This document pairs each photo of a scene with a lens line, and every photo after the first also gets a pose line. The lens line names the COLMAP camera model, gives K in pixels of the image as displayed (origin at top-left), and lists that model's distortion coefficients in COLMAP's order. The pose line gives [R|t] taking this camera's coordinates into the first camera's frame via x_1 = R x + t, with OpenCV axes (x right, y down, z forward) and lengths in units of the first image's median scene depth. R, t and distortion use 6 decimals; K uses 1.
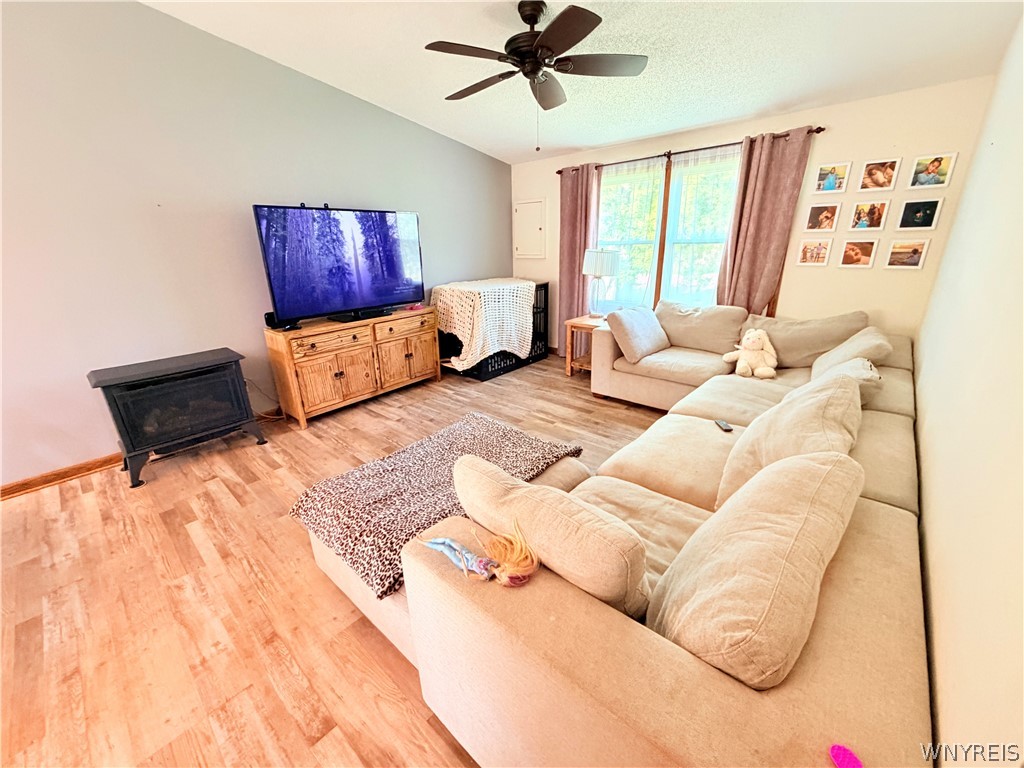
lens RADIAL K [[408.8, 0, 509.4], [0, 408.8, 386.5], [0, 0, 1]] dist [-0.000320, 0.000637]
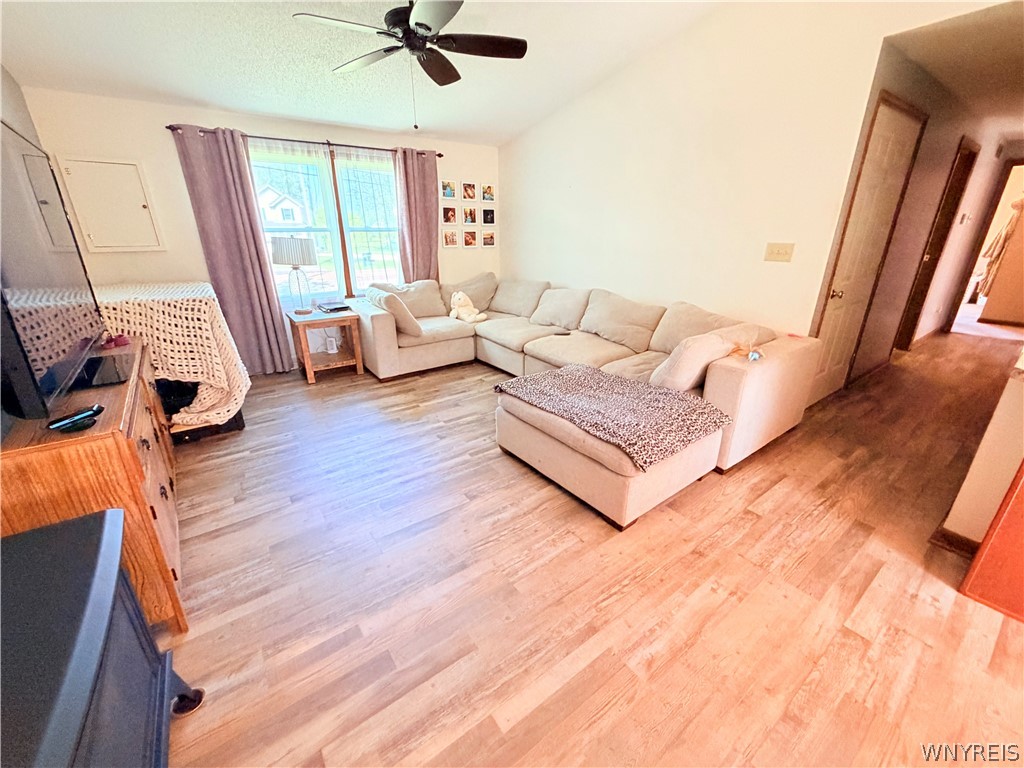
lens RADIAL K [[408.8, 0, 510.4], [0, 408.8, 386.0], [0, 0, 1]] dist [-0.000320, 0.000637]
pose [[0.205985, -0.322564, 0.923863, -0.864716], [0.329653, 0.911798, 0.244852, -0.144666], [-0.921357, 0.254119, 0.294151, 0.555249]]
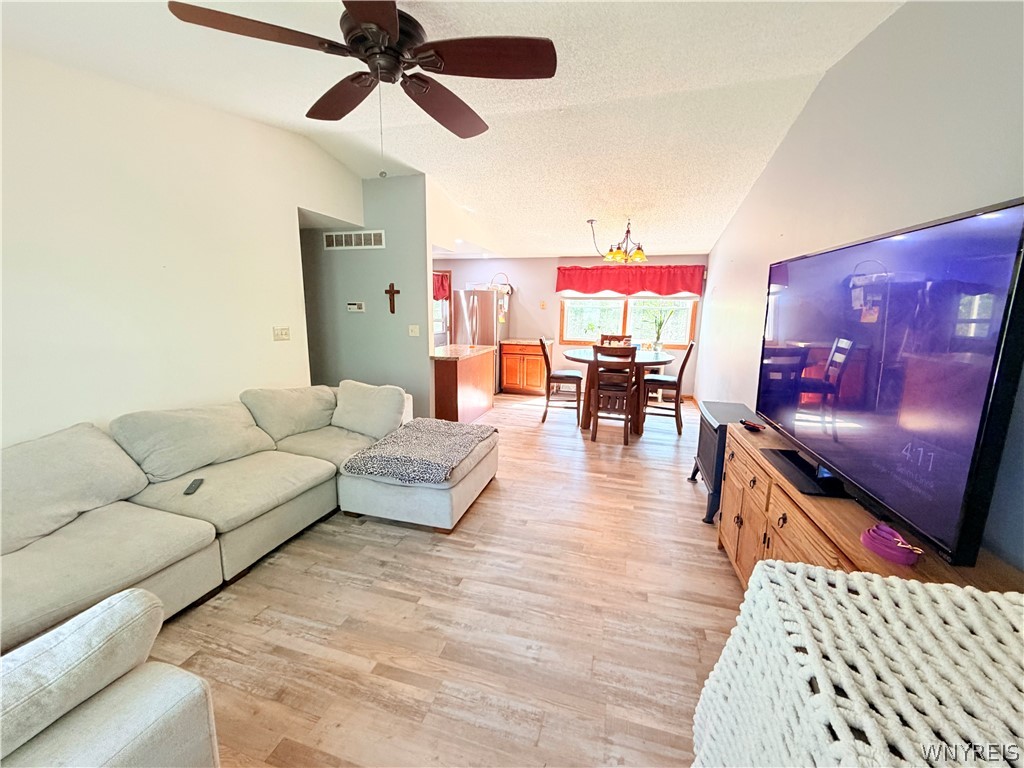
lens RADIAL K [[408.8, 0, 509.3], [0, 408.8, 382.1], [0, 0, 1]] dist [-0.000320, 0.000637]
pose [[-0.902015, 0.088374, -0.422563, 0.162973], [-0.139767, 0.866322, 0.479532, -0.541639], [0.408454, 0.491605, -0.769084, 1.462793]]
